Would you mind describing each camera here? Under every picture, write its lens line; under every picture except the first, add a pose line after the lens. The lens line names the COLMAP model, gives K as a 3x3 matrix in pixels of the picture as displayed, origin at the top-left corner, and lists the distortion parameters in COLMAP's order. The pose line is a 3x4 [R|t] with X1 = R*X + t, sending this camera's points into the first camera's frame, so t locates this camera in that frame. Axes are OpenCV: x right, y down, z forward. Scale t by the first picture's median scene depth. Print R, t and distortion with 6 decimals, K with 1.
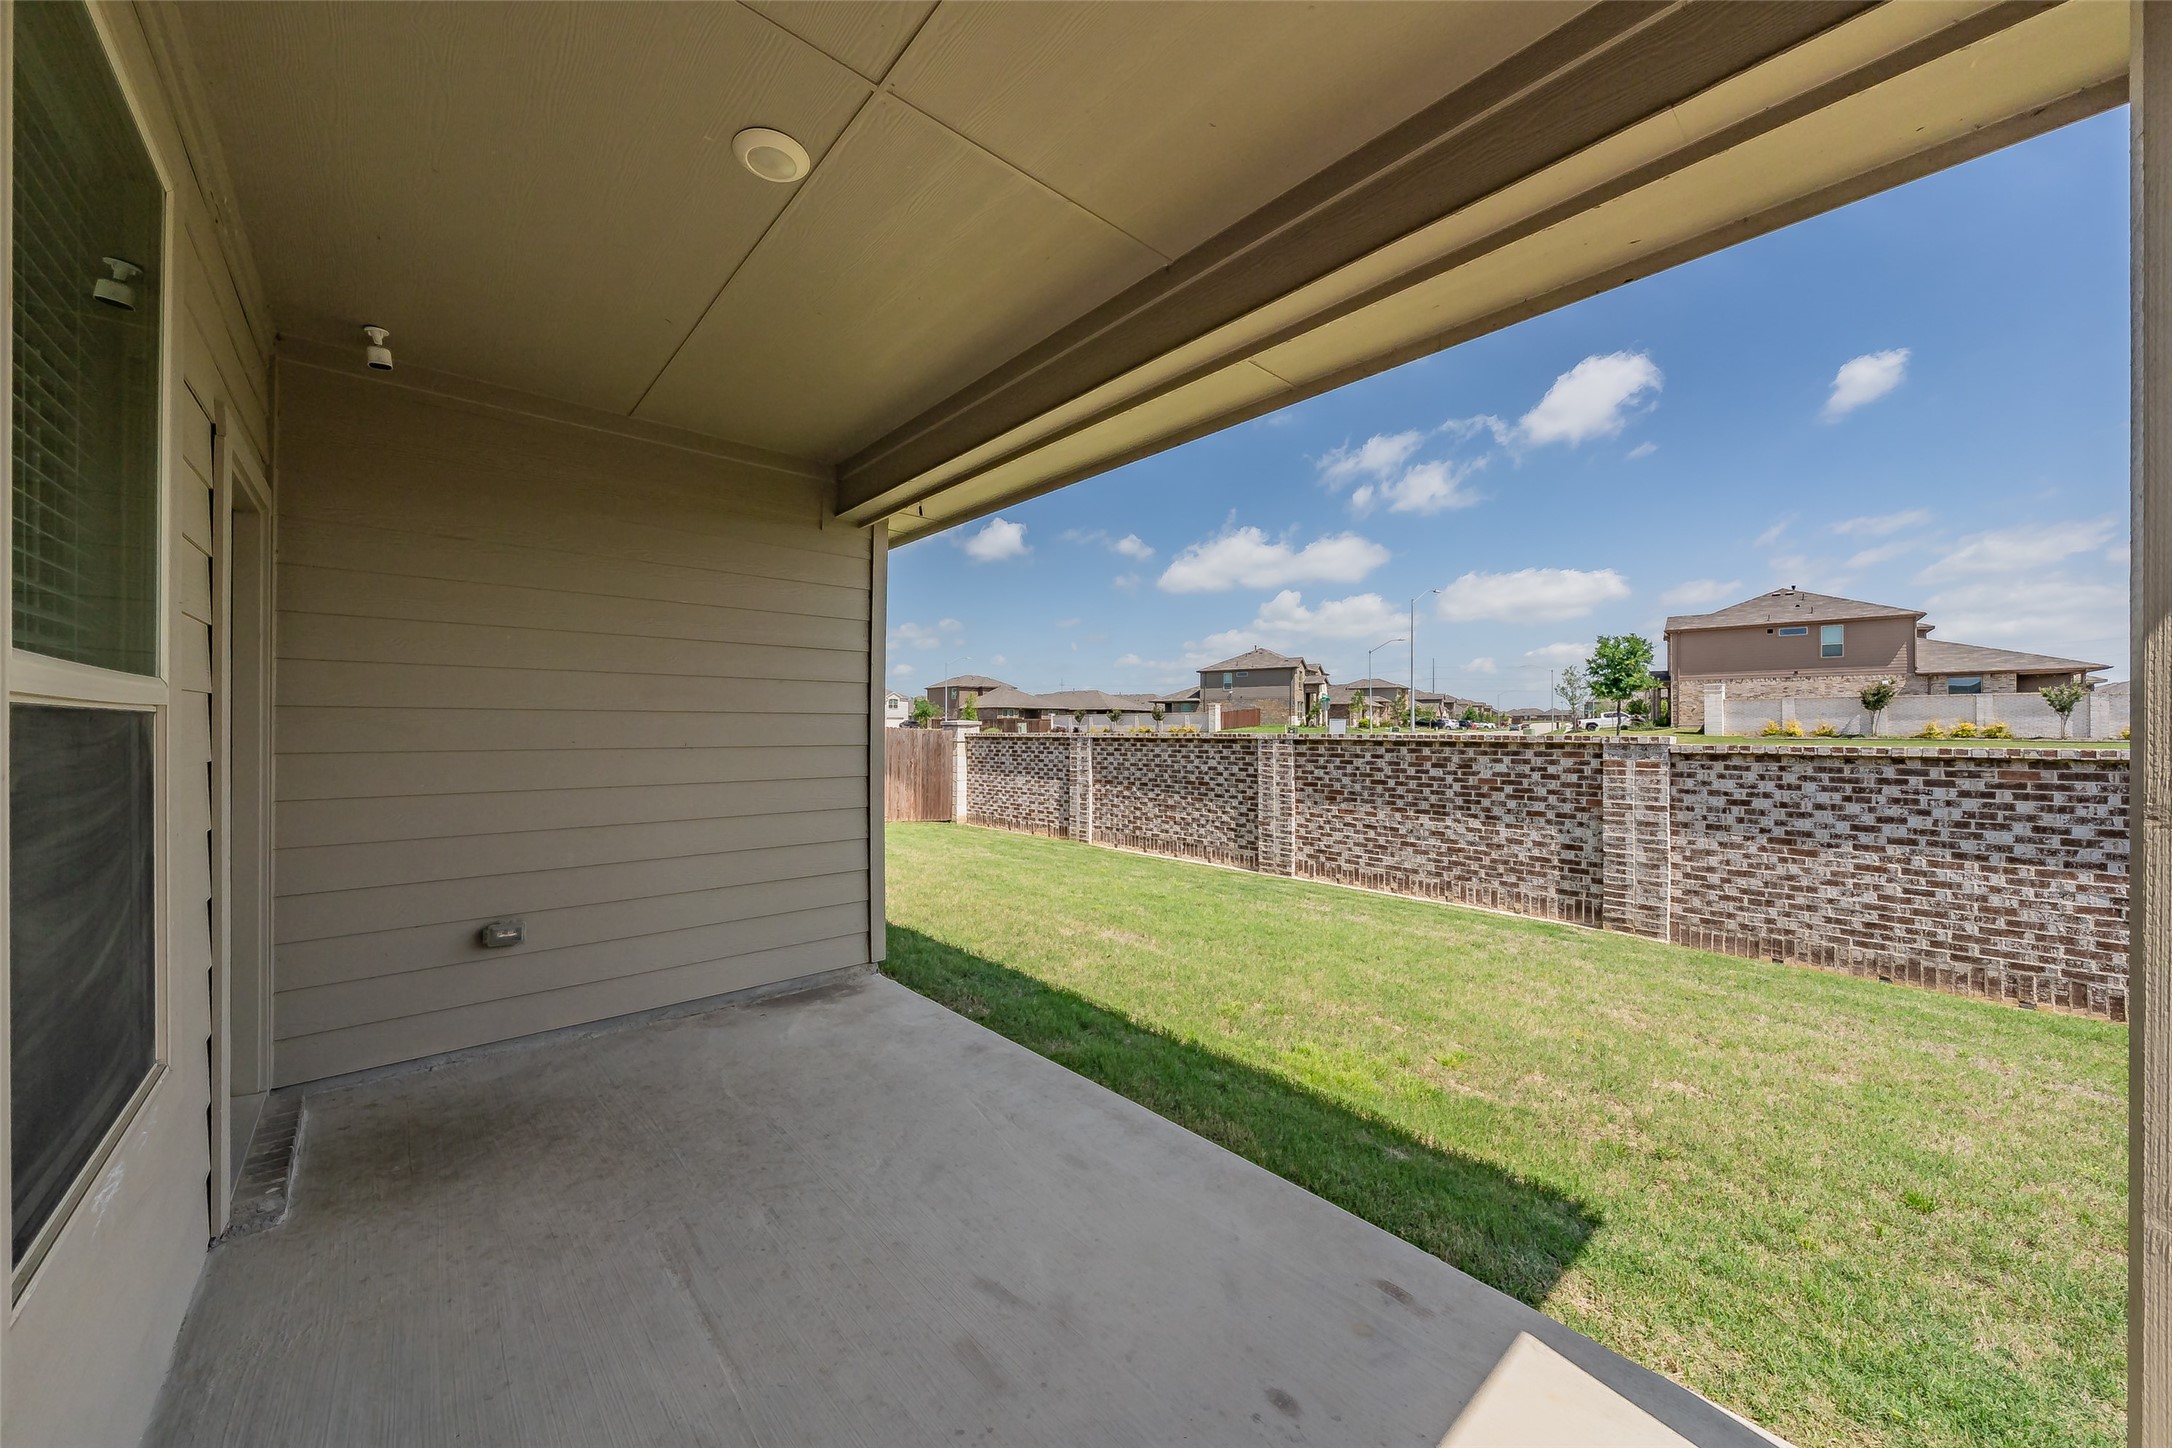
lens RADIAL K [[746.9, 0, 1084.6], [0, 746.9, 729.5], [0, 0, 1]] dist [-0.000697, -0.000032]
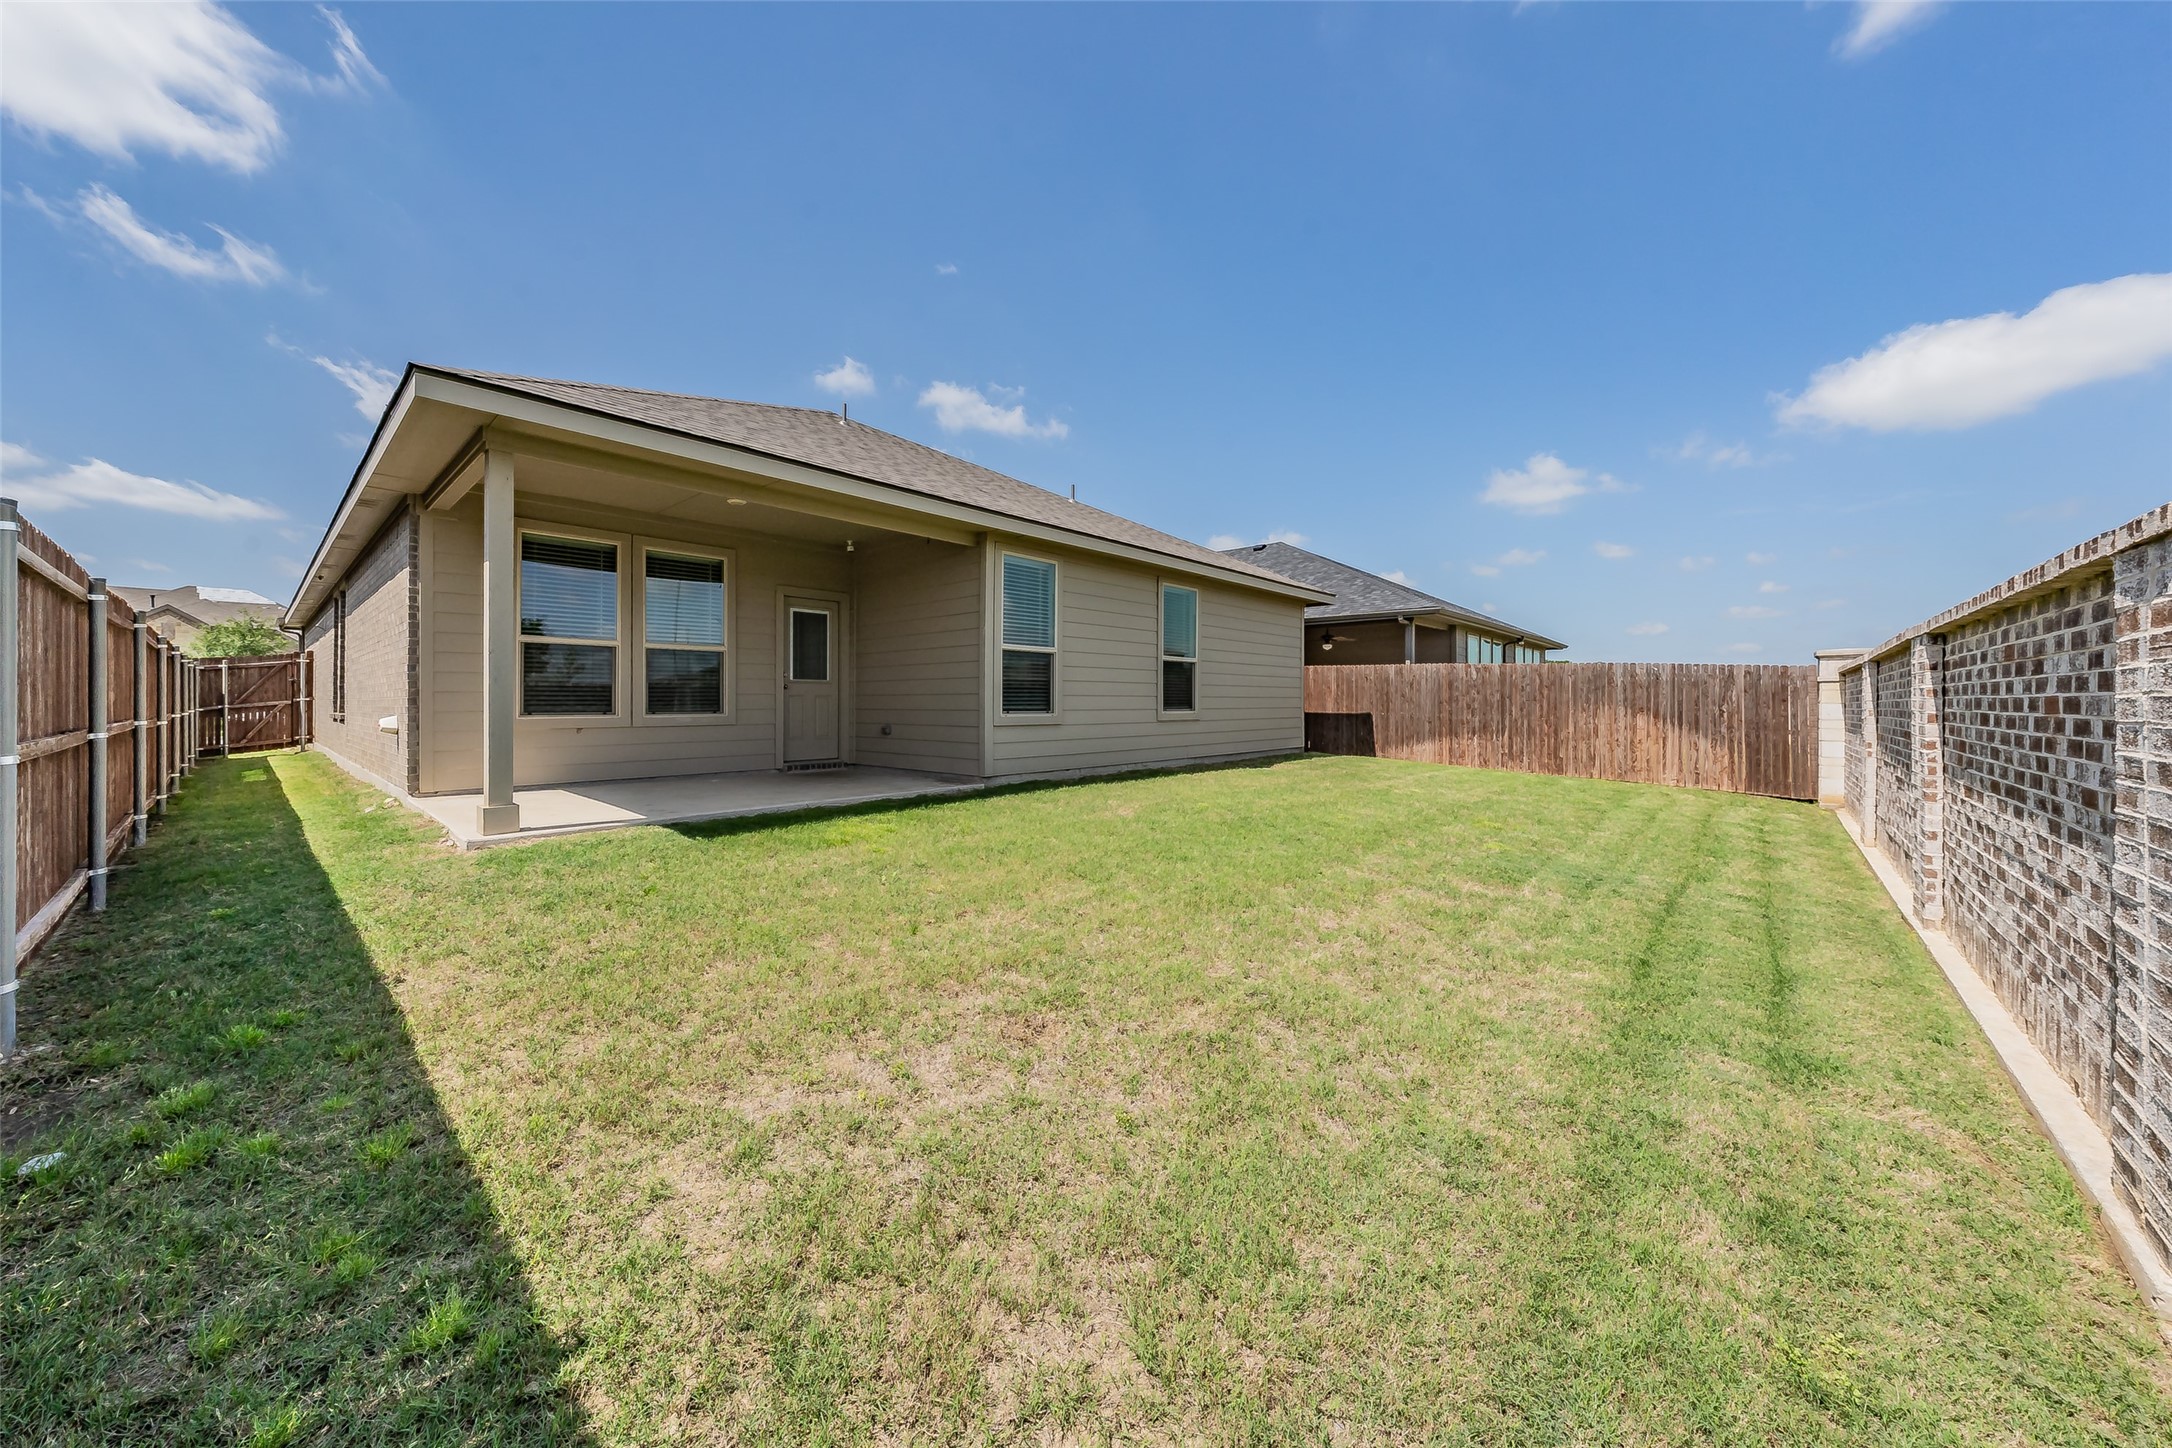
lens RADIAL K [[746.9, 0, 1073.7], [0, 746.9, 702.1], [0, 0, 1]] dist [-0.000697, -0.000032]
pose [[0.090862, -0.001465, -0.995862, 2.736263], [-0.000696, 0.999999, -0.001535, 0.217759], [0.995863, 0.000832, 0.090861, 1.842482]]
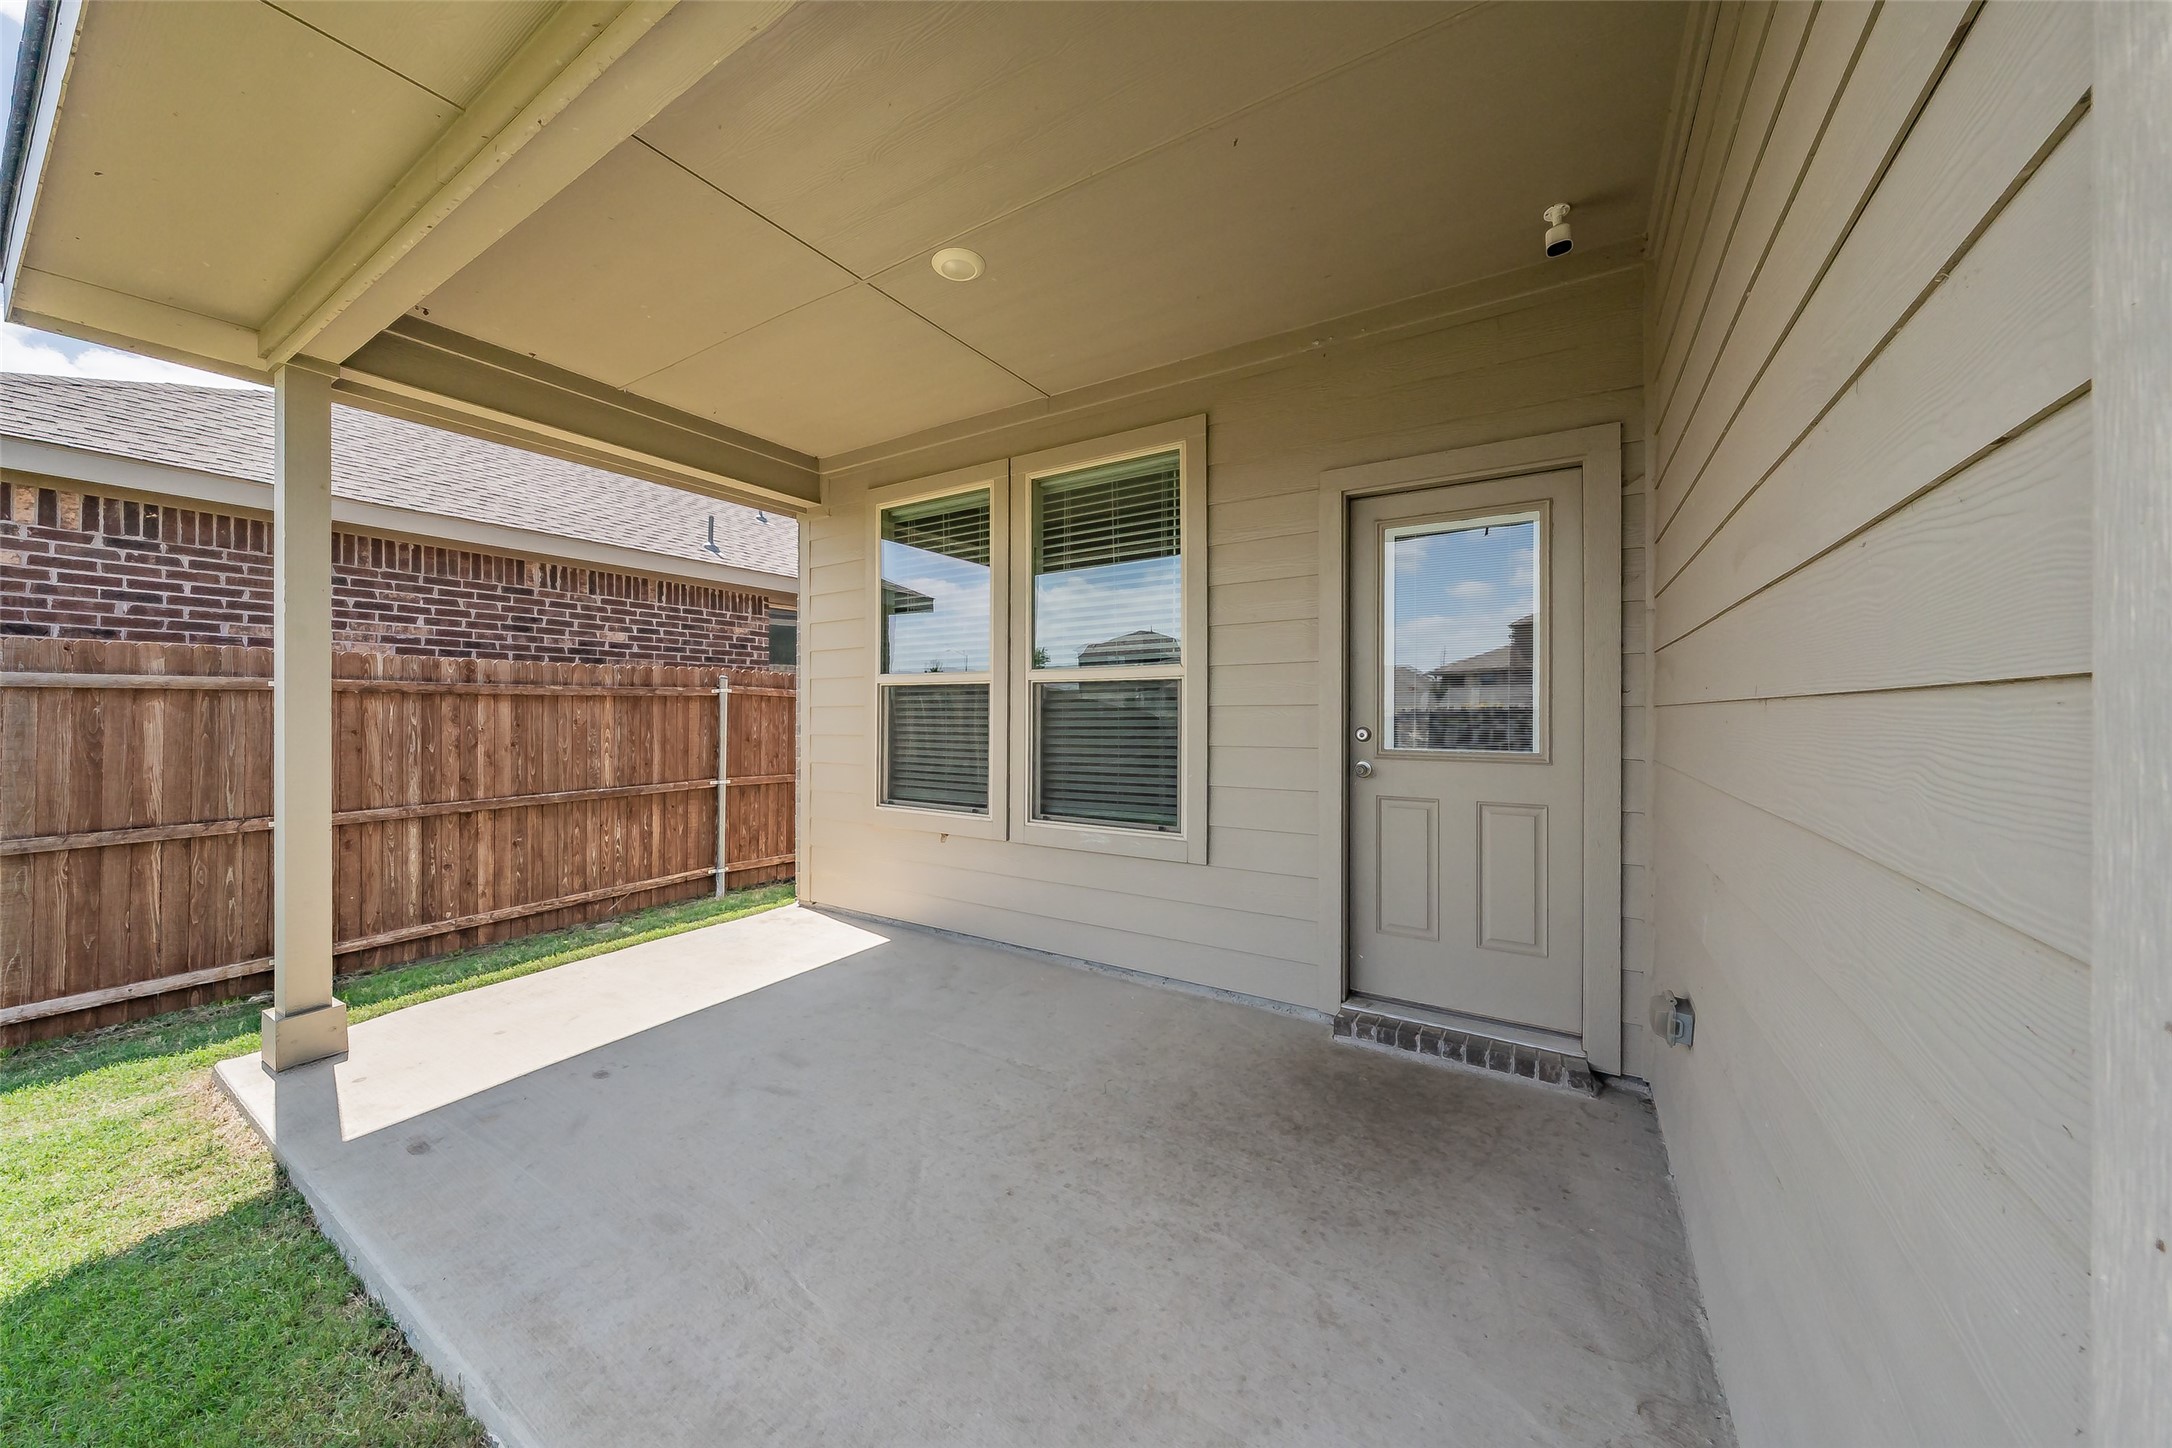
lens RADIAL K [[746.9, 0, 1085.3], [0, 746.9, 713.5], [0, 0, 1]] dist [-0.000697, -0.000032]
pose [[-0.967923, -0.001692, -0.251242, -0.233076], [-0.004146, 0.999949, 0.009242, 0.039643], [0.251213, 0.009987, -0.967880, 1.828116]]
